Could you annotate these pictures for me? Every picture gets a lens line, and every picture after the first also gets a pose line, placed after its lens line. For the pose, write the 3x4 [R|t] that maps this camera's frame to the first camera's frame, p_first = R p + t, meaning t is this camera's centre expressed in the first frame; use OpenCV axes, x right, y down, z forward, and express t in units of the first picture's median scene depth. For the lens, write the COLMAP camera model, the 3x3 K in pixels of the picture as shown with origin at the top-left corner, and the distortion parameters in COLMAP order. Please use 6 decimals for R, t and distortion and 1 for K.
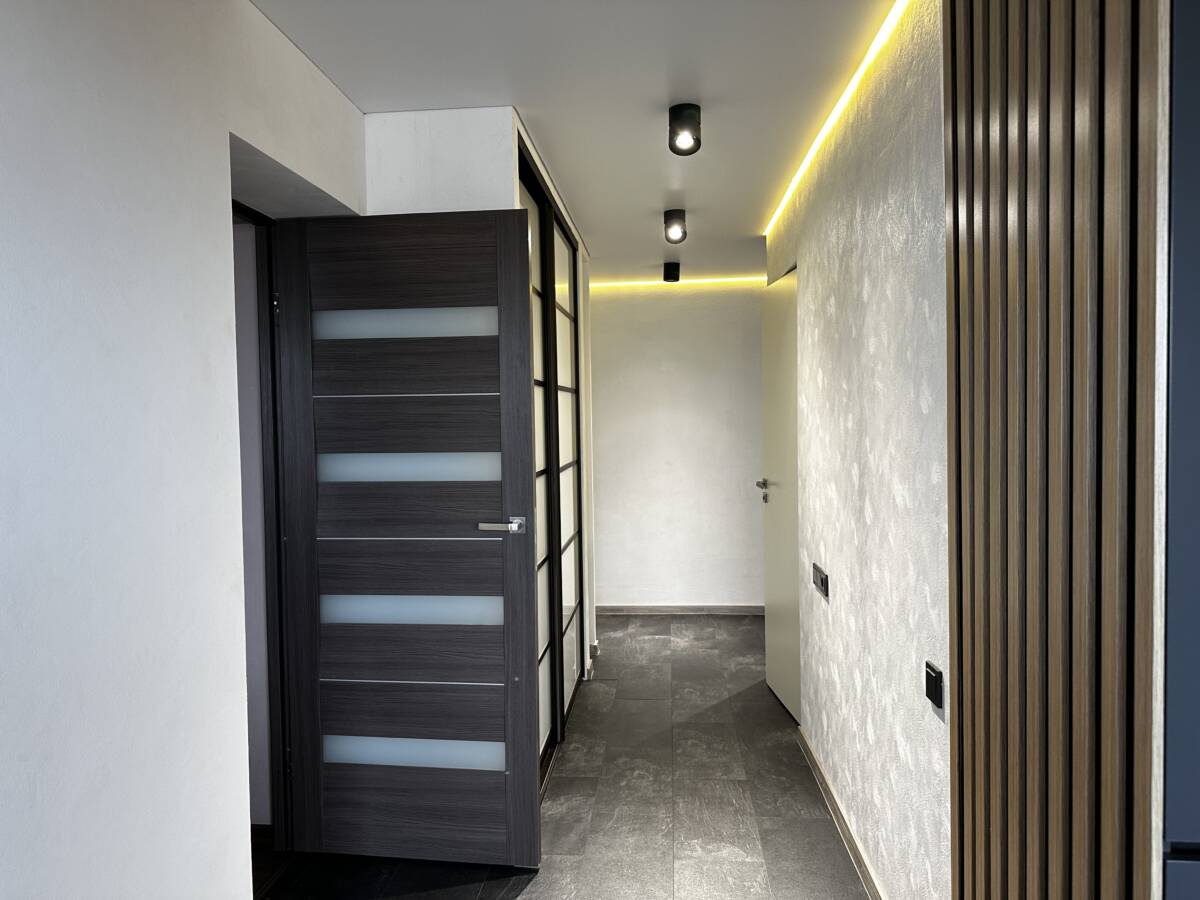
lens RADIAL K [[836.9, 0, 625.5], [0, 836.9, 452.4], [0, 0, 1]] dist [0.072802, -0.081415]
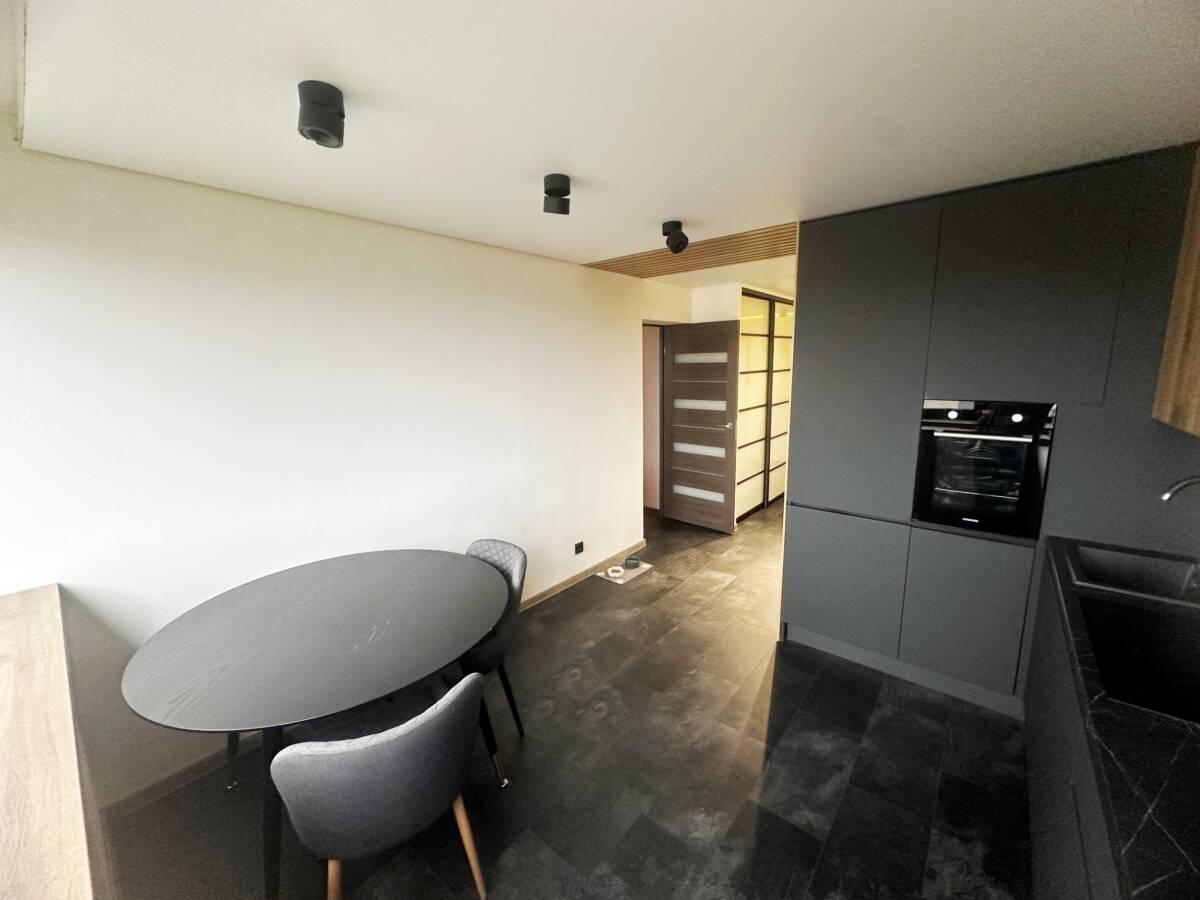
lens RADIAL K [[479.9, 0, 606.8], [0, 479.9, 448.2], [0, 0, 1]] dist [-0.001462, 0.000721]
pose [[0.815396, 0.094372, -0.571160, 0.479731], [-0.008588, 0.988486, 0.151066, -0.086311], [0.578840, -0.118274, 0.806818, -0.636669]]
